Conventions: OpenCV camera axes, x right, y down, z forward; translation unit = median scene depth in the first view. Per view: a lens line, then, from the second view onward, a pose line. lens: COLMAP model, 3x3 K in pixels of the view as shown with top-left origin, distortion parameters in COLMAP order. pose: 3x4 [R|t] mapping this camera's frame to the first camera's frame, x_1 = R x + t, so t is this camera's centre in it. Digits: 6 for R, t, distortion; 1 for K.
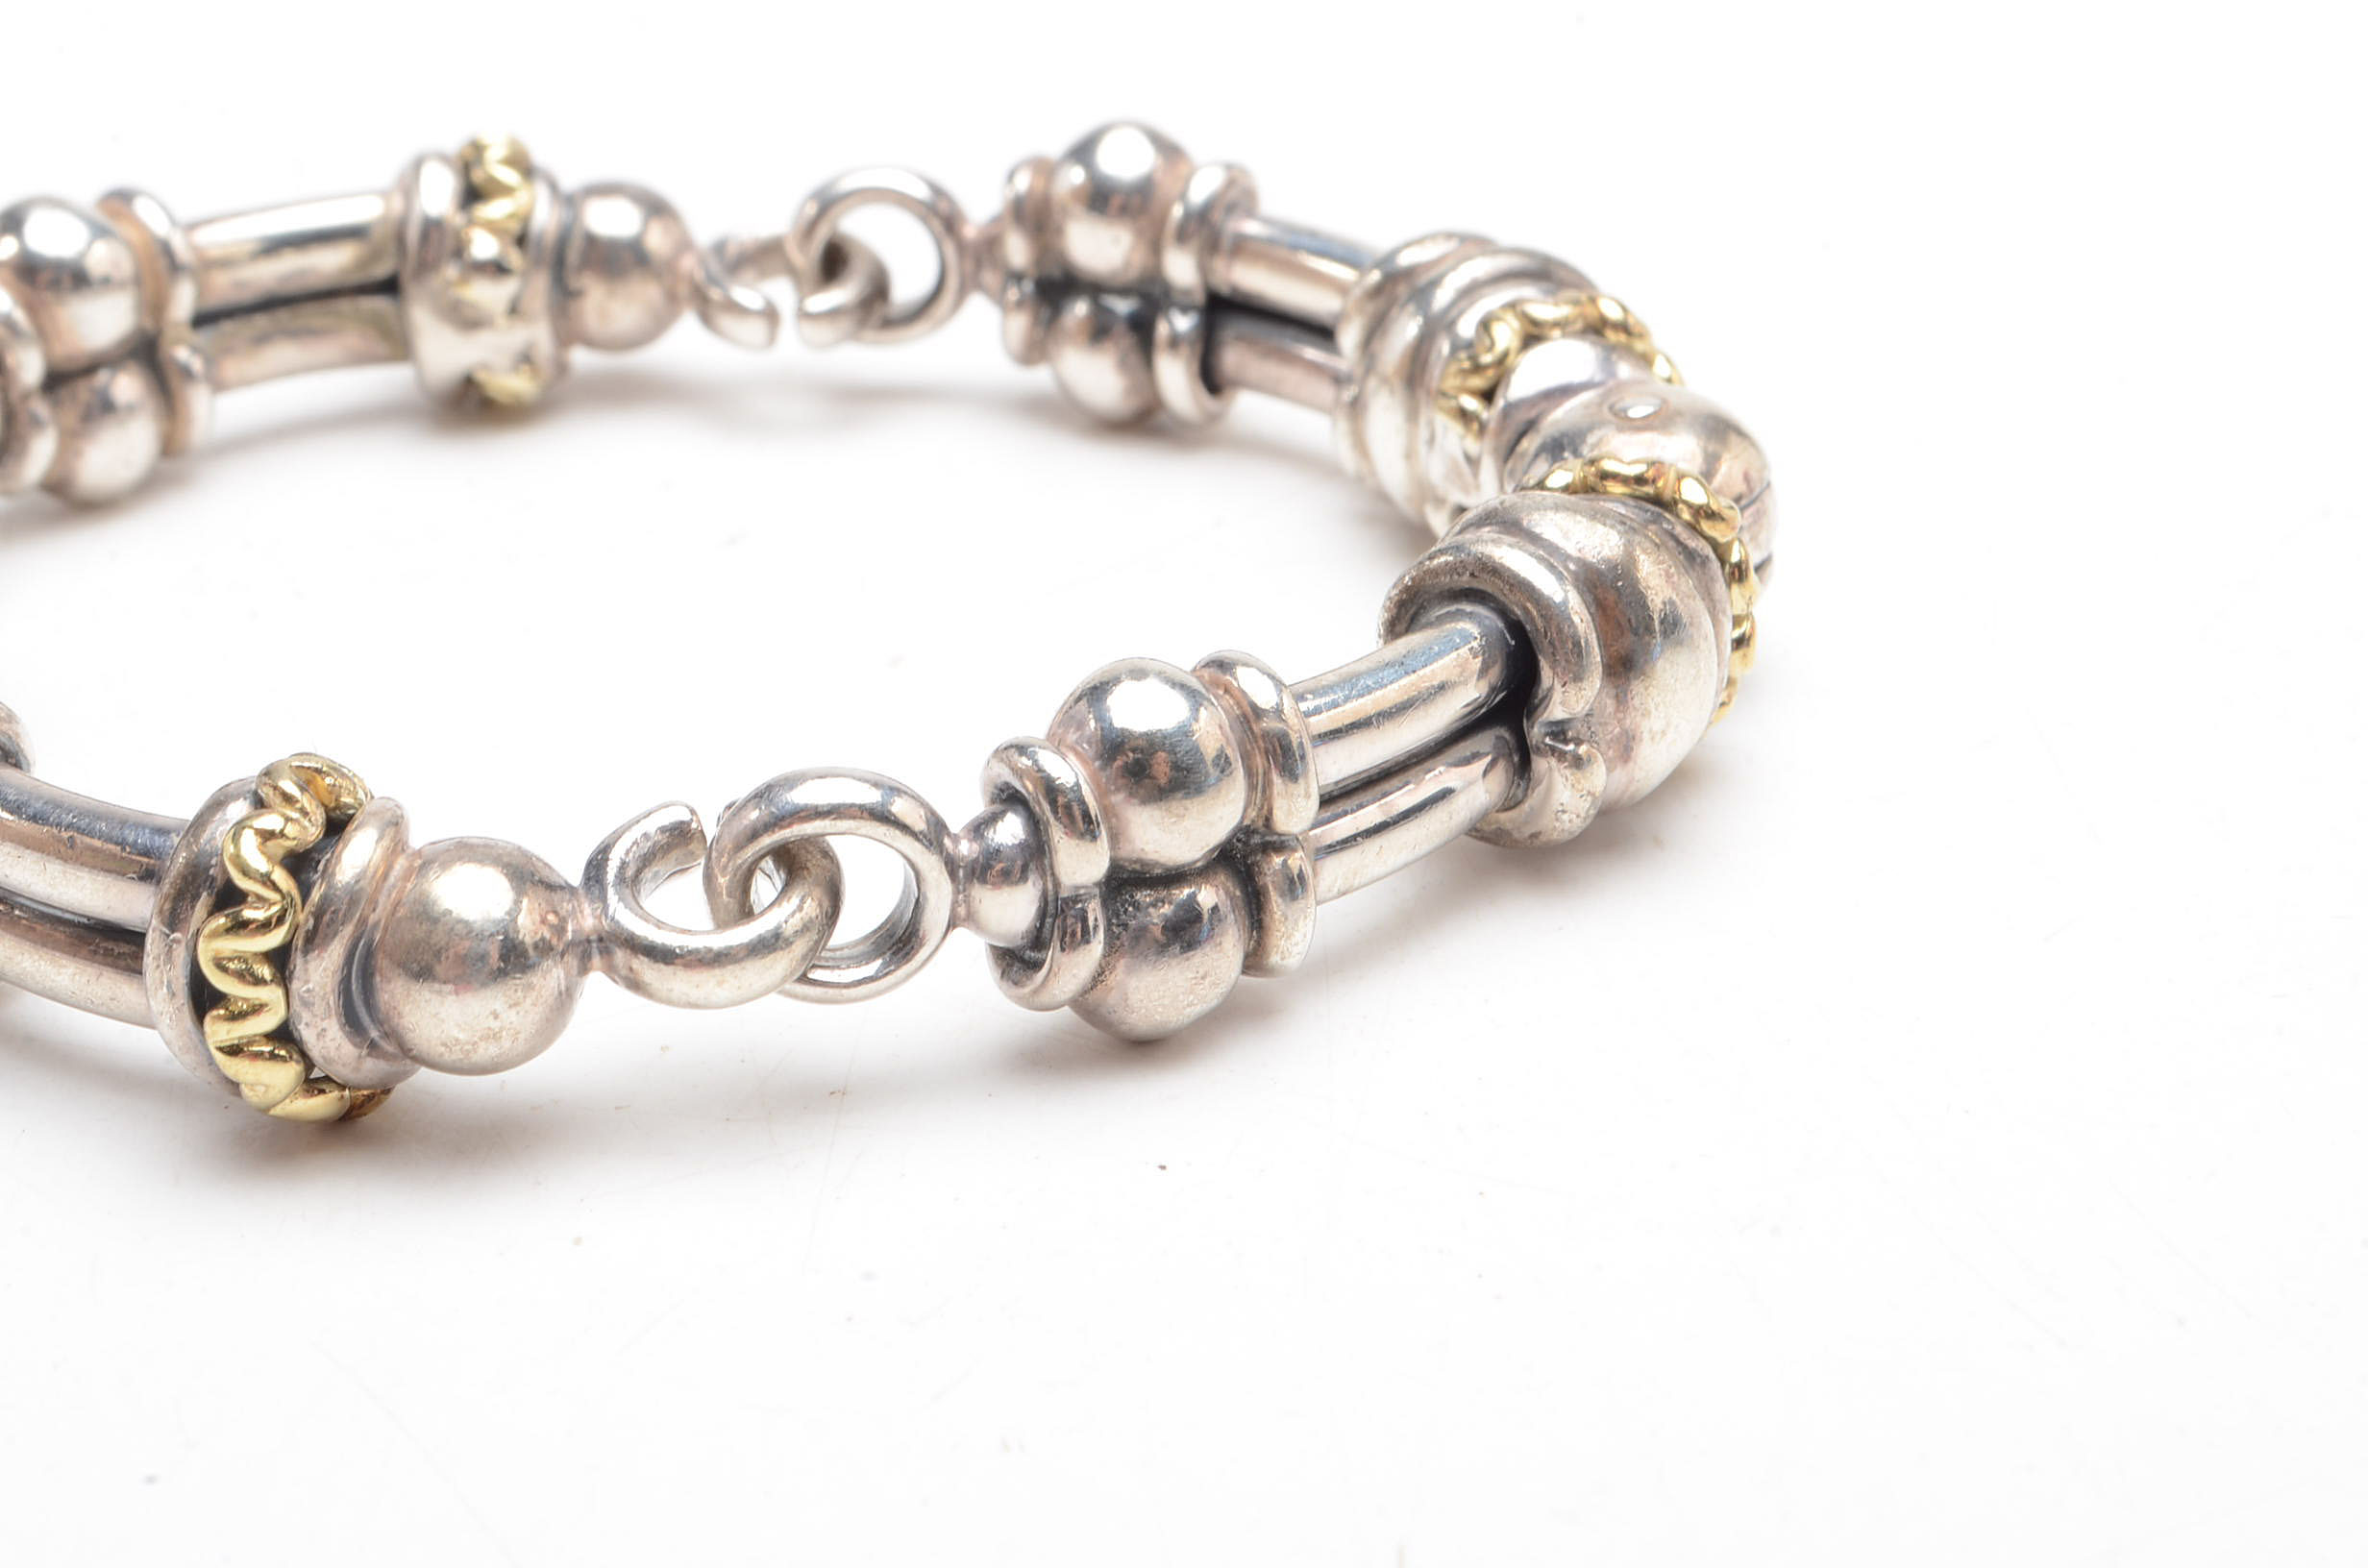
lens RADIAL K [[5588.1, 0, 1184.0], [0, 5588.1, 784.0], [0, 0, 1]] dist [0.060603, 0.599391]
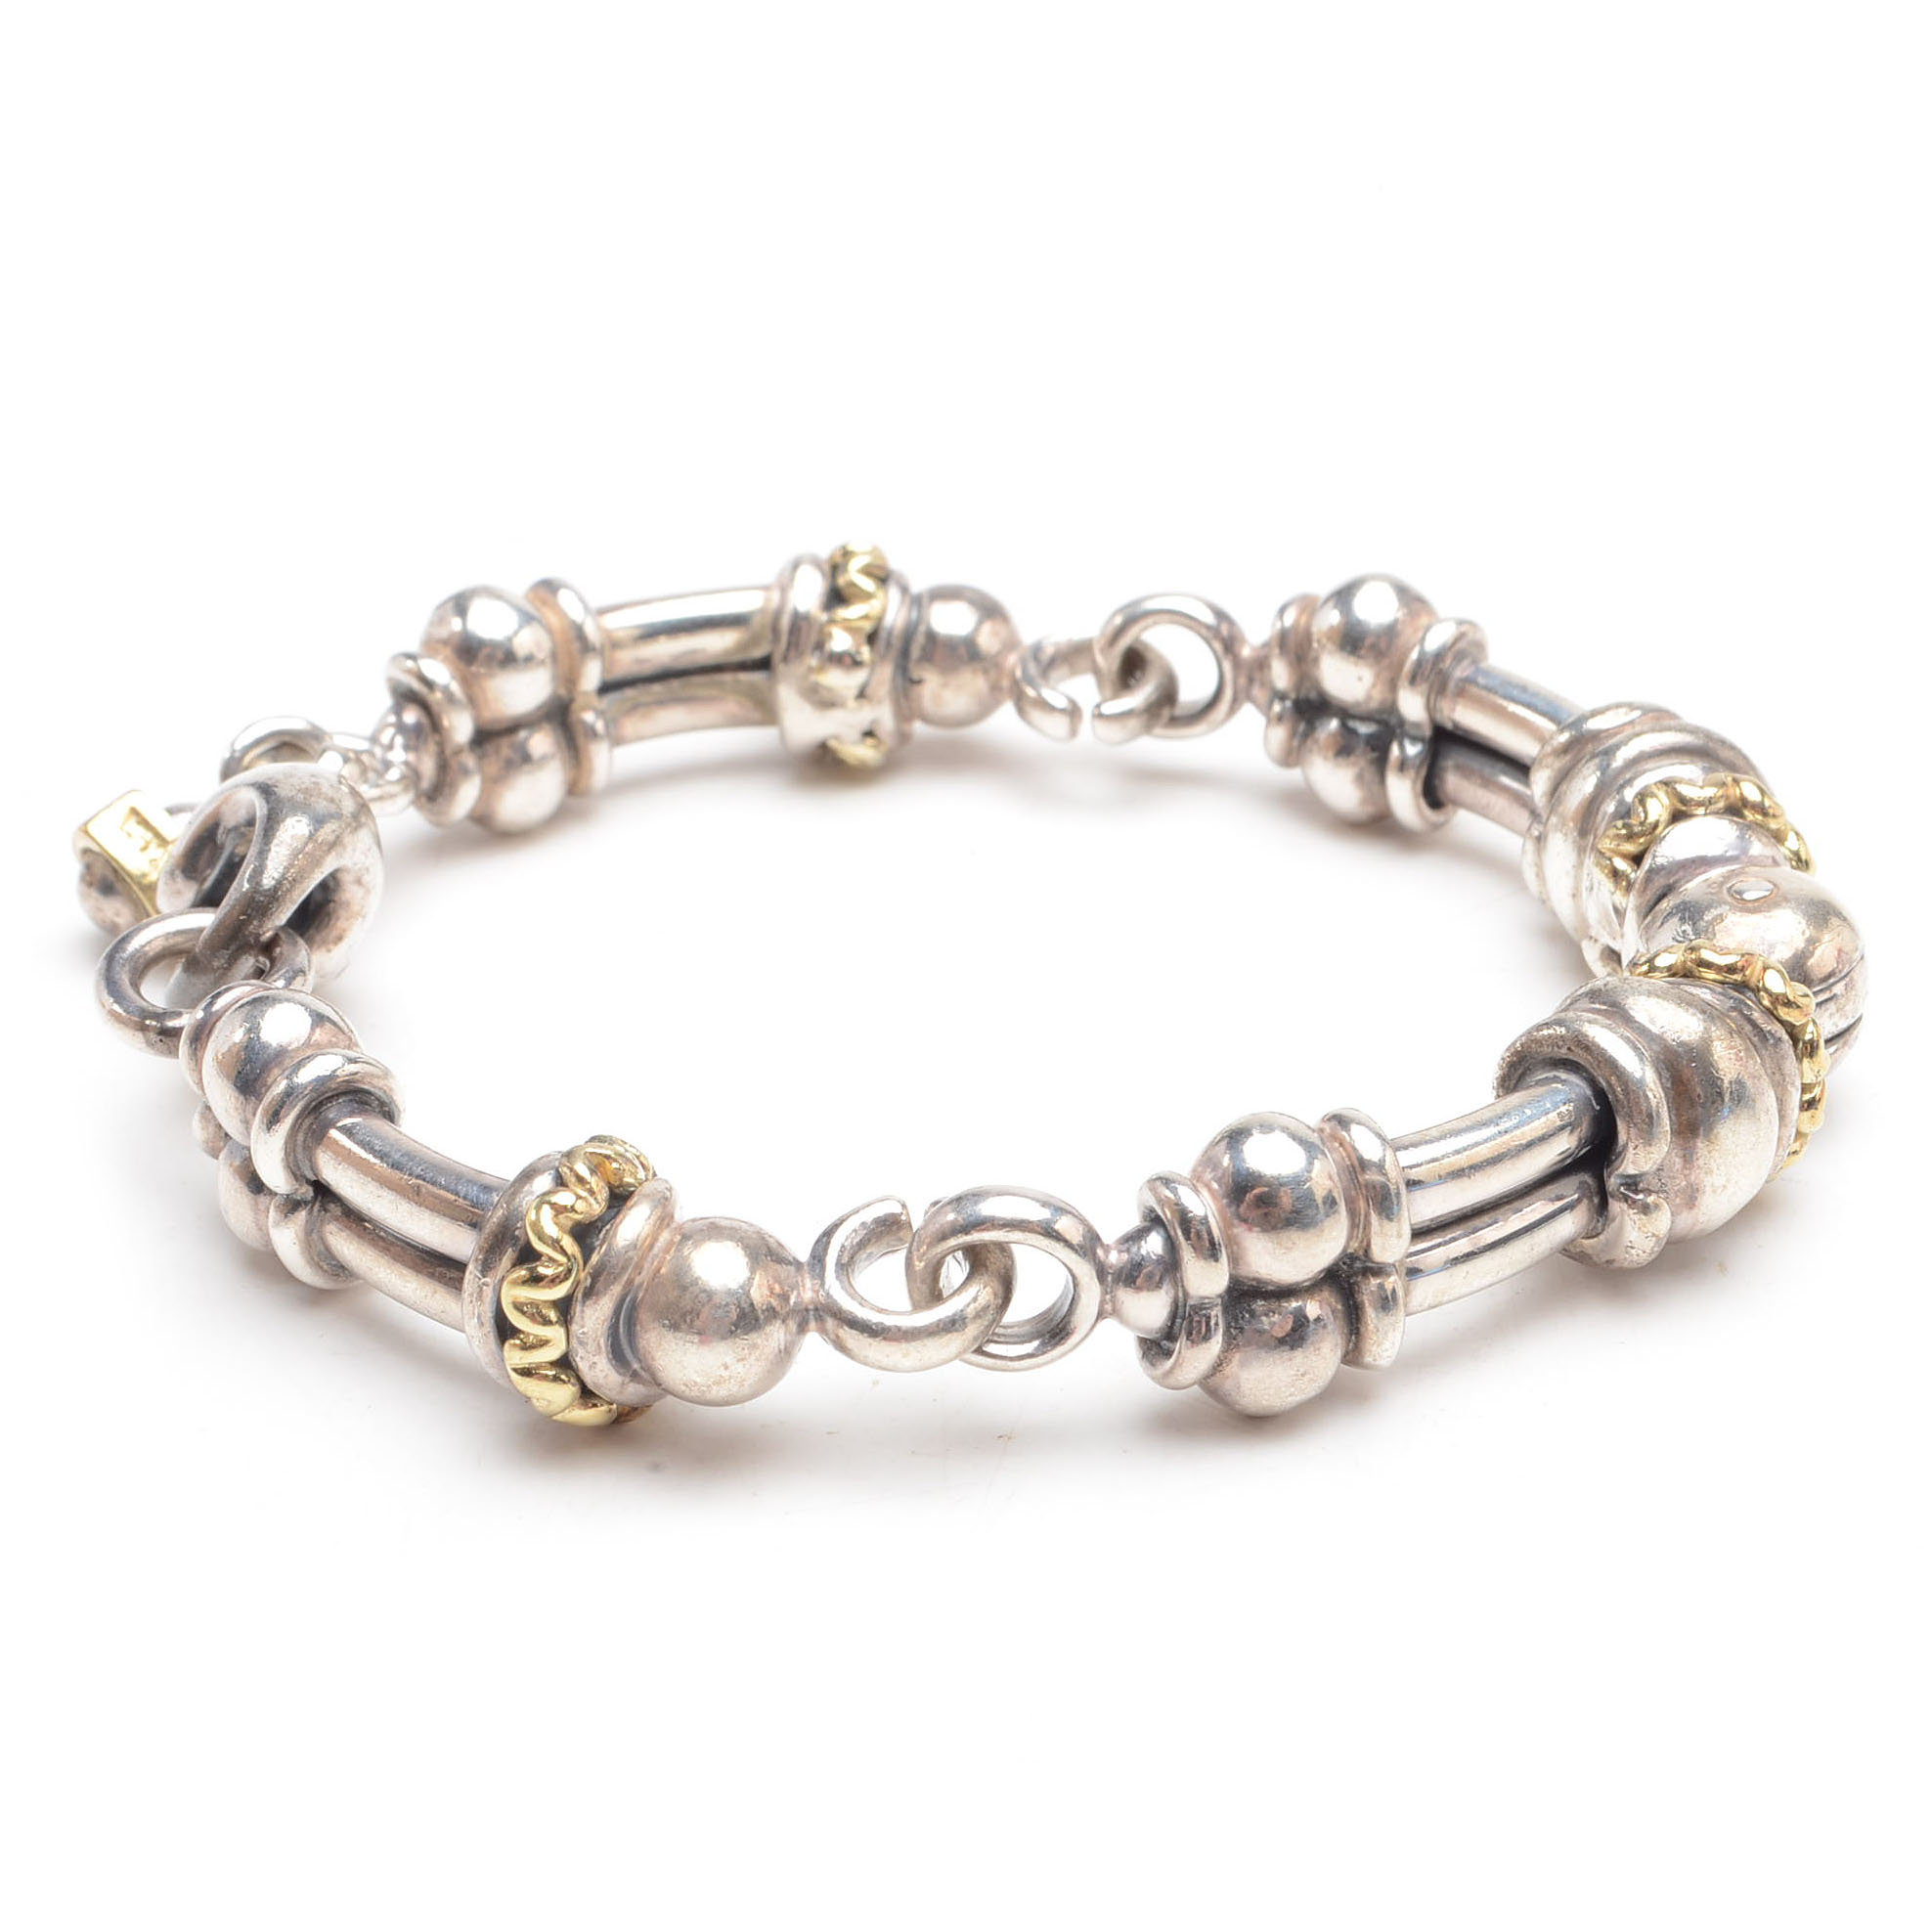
lens RADIAL K [[5369.0, 0, 965.5], [0, 5369.0, 966.0], [0, 0, 1]] dist [0.460790, -12.517683]
pose [[0.984831, 0.084831, -0.151363, 0.094980], [-0.076174, 0.995158, 0.062109, -0.114333], [0.155899, -0.049637, 0.986525, -0.166338]]
